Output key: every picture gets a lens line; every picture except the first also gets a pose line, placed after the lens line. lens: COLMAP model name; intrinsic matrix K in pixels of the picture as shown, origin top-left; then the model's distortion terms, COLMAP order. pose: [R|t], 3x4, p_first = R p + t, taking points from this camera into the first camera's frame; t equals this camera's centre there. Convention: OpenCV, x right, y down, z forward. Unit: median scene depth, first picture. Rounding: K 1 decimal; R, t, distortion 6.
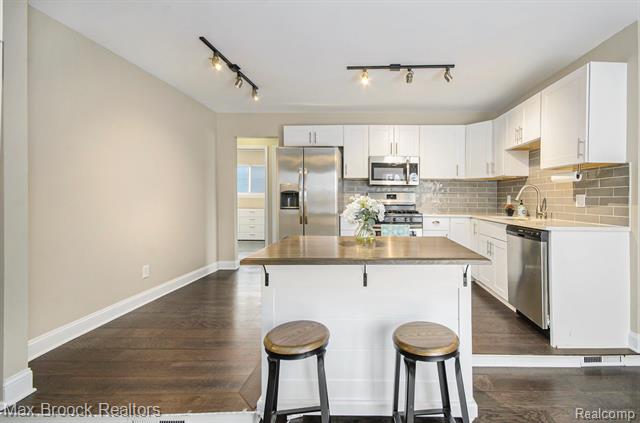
lens RADIAL K [[291.7, 0, 373.1], [0, 291.7, 199.9], [0, 0, 1]] dist [0.000878, 0.000118]
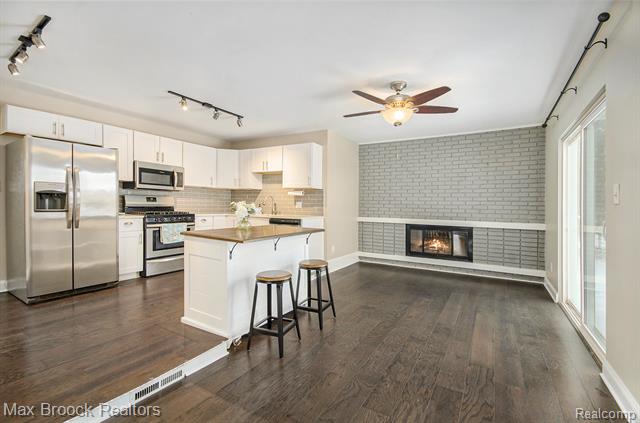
lens RADIAL K [[261.5, 0, 308.3], [0, 261.5, 198.0], [0, 0, 1]] dist [0.000200, 0.000016]
pose [[0.571996, 0.027347, 0.819801, -0.494027], [-0.014801, 0.999625, -0.023019, -0.003328], [-0.820123, 0.001033, 0.572186, -0.059334]]
